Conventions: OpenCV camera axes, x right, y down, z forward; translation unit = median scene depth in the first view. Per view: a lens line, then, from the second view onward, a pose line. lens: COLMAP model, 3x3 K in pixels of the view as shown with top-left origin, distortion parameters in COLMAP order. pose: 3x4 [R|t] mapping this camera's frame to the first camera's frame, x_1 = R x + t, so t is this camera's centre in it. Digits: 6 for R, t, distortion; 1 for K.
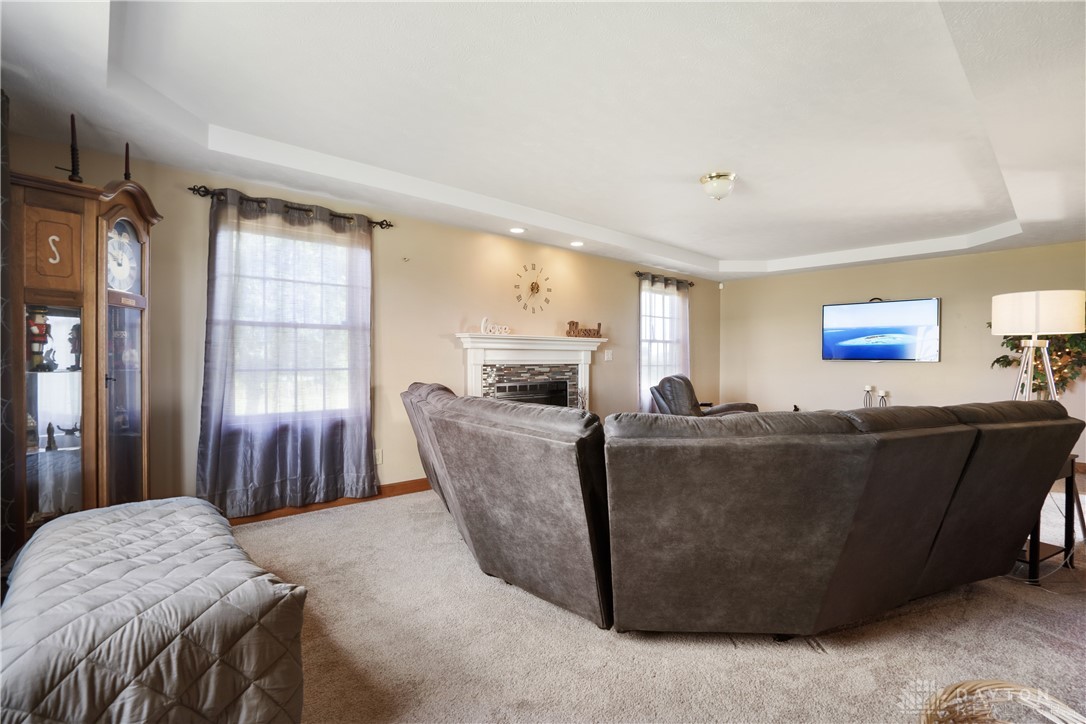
lens RADIAL K [[509.2, 0, 543.0], [0, 509.2, 362.0], [0, 0, 1]] dist [-0.026512, 0.000366]
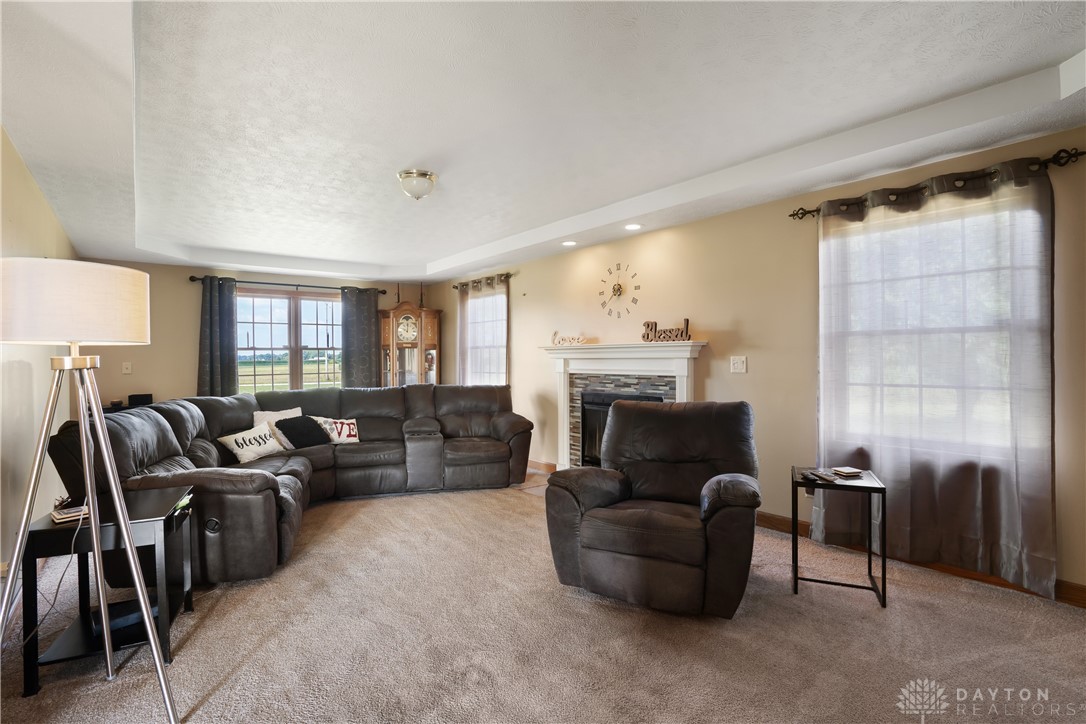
lens RADIAL K [[509.2, 0, 543.0], [0, 509.2, 362.0], [0, 0, 1]] dist [-0.026512, 0.000366]
pose [[-0.054236, 0.003072, -0.998523, 0.862817], [-0.004631, 0.999984, 0.003328, -0.019237], [0.998517, 0.004804, -0.054221, 0.885405]]
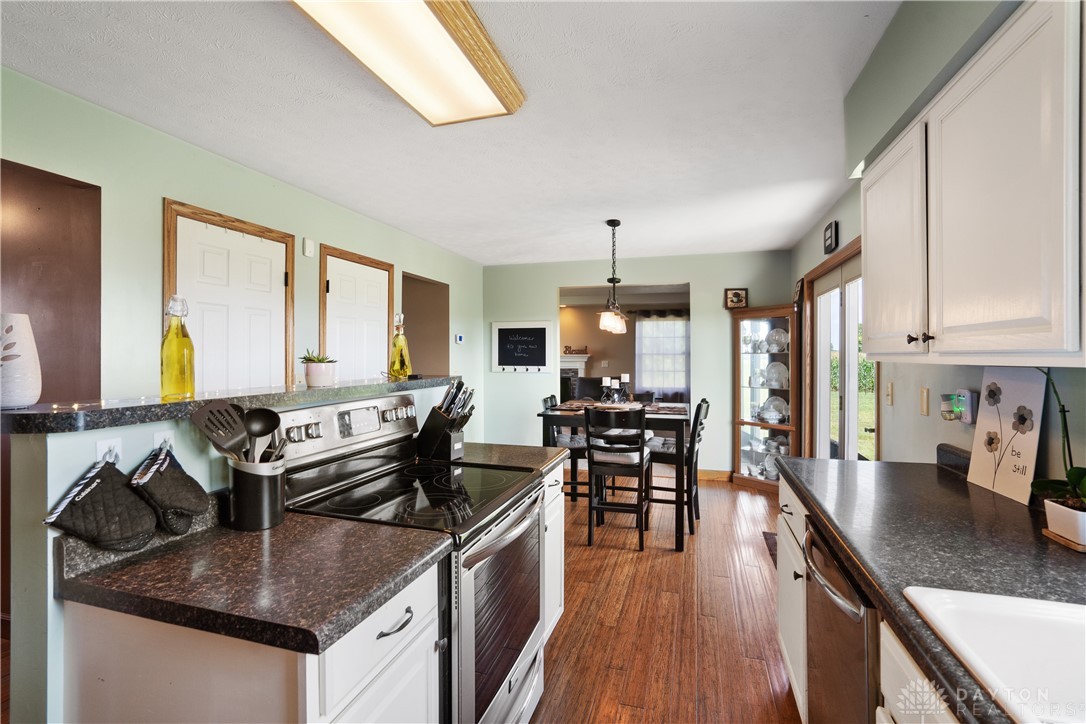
lens RADIAL K [[509.2, 0, 543.0], [0, 509.2, 362.0], [0, 0, 1]] dist [-0.026512, 0.000366]
pose [[0.504838, 0.003007, -0.863209, 1.640557], [-0.009613, 0.999952, -0.002139, -0.015574], [0.863160, 0.009378, 0.504843, -0.020608]]
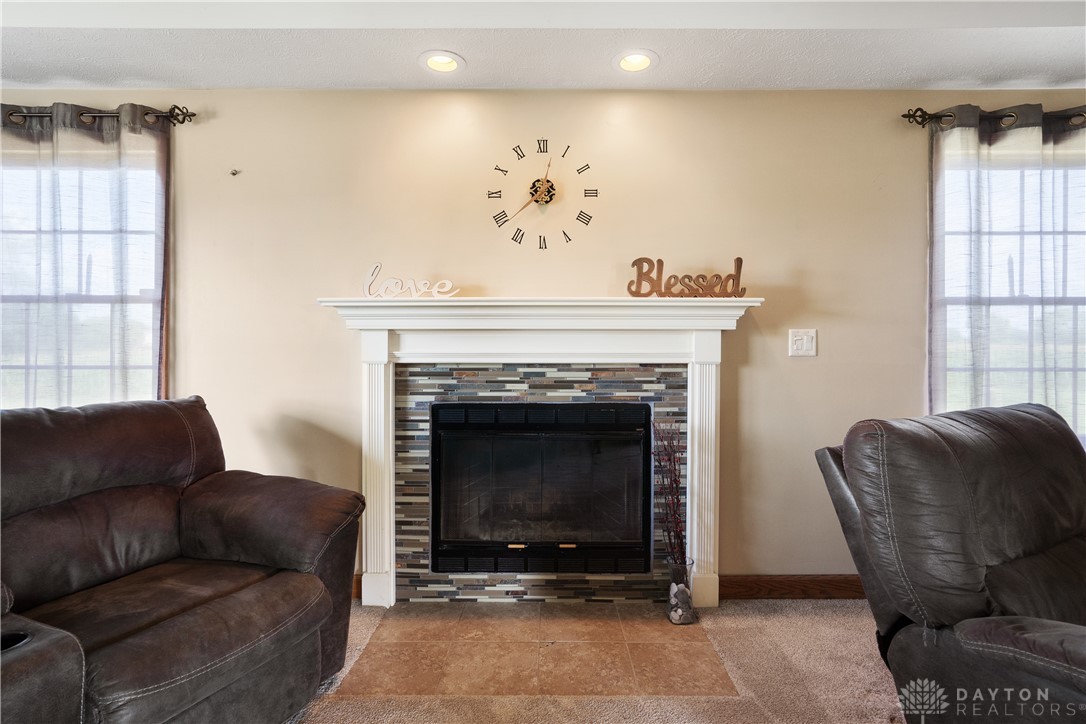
lens RADIAL K [[526.8, 0, 546.5], [0, 526.8, 348.2], [0, 0, 1]] dist [-0.015276, 0.000709]
pose [[0.729526, -0.003458, -0.683944, 0.290198], [-0.006141, 0.999914, -0.011606, -0.003278], [0.683925, 0.012667, 0.729442, 0.644946]]
